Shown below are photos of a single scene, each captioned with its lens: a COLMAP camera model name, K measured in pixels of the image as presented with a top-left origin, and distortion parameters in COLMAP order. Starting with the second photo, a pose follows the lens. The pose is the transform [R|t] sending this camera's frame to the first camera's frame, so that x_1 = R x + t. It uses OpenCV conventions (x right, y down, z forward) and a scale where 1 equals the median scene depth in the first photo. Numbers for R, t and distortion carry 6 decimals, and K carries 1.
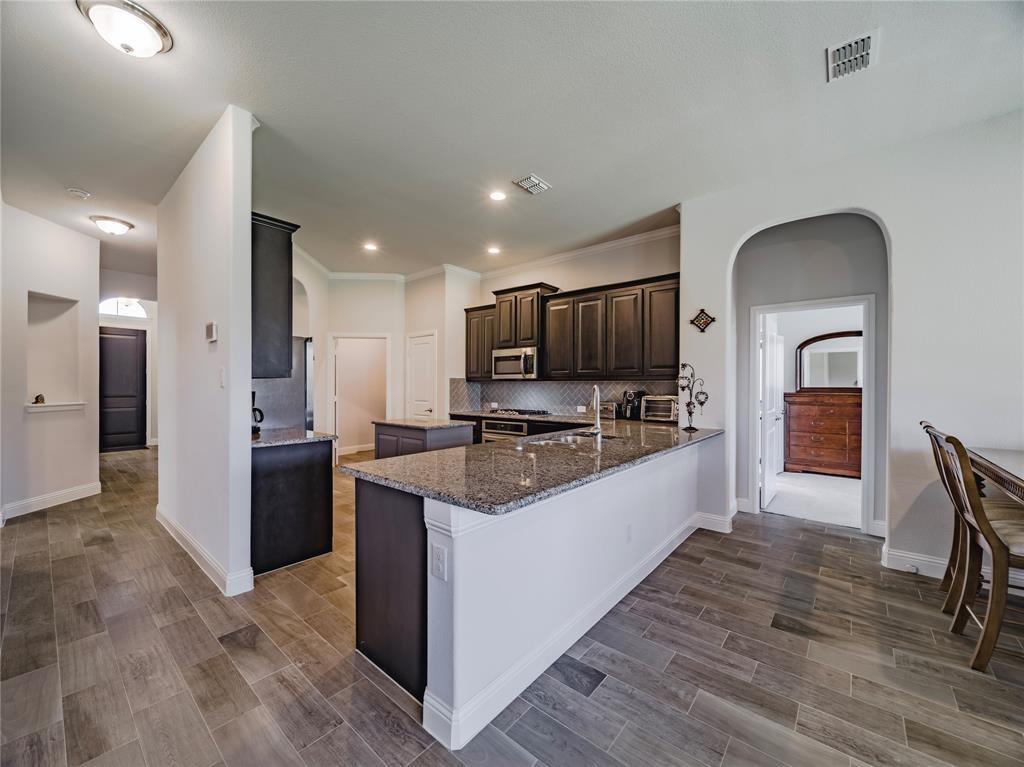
lens RADIAL K [[401.8, 0, 512.0], [0, 401.8, 383.5], [0, 0, 1]] dist [-0.001877, -0.000172]
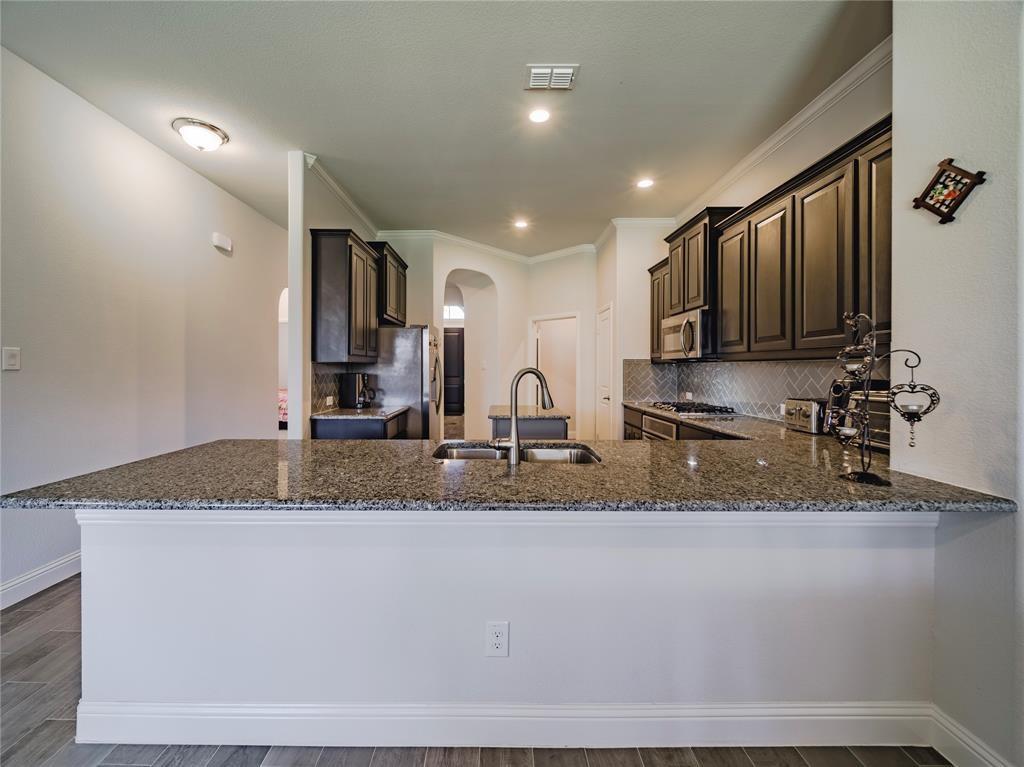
lens RADIAL K [[412.2, 0, 489.7], [0, 412.2, 368.9], [0, 0, 1]] dist [0.001200, 0.000283]
pose [[0.638427, -0.000925, -0.769682, 0.330892], [0.004879, 0.999984, 0.002845, 0.001786], [0.769667, -0.005572, 0.638422, 0.290180]]
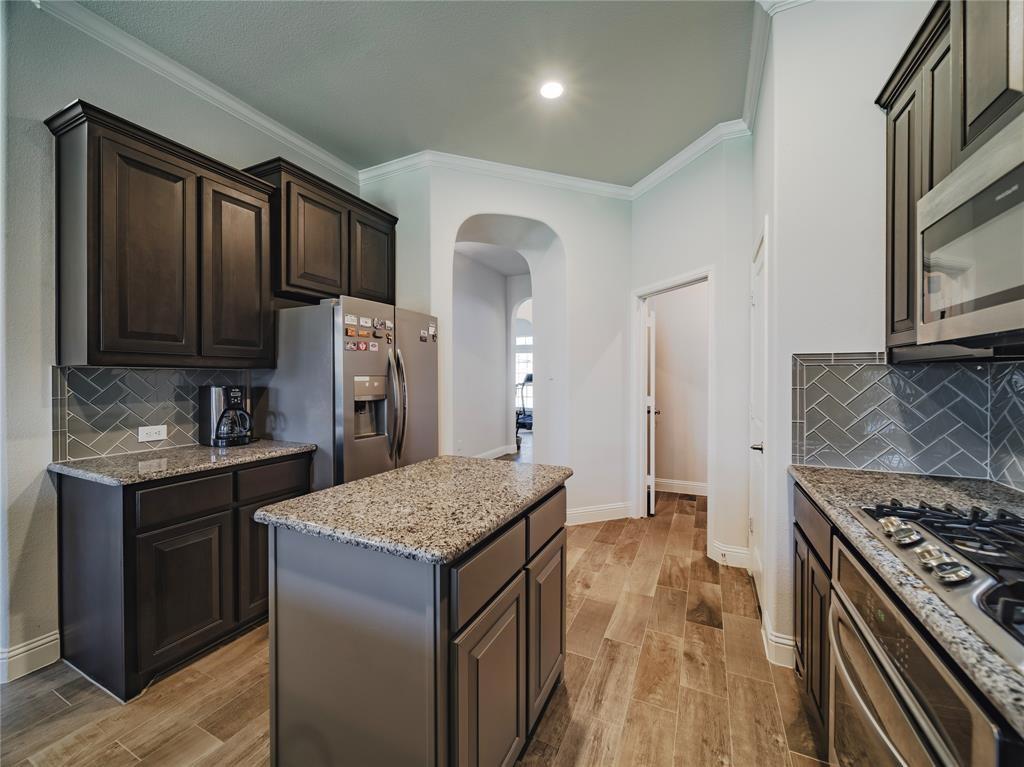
lens RADIAL K [[401.8, 0, 512.0], [0, 401.8, 383.5], [0, 0, 1]] dist [-0.001877, -0.000172]
pose [[0.247739, 0.009943, -0.968776, 0.096611], [0.005120, 0.999920, 0.011572, 0.004212], [0.968813, -0.007827, 0.247669, 0.768893]]
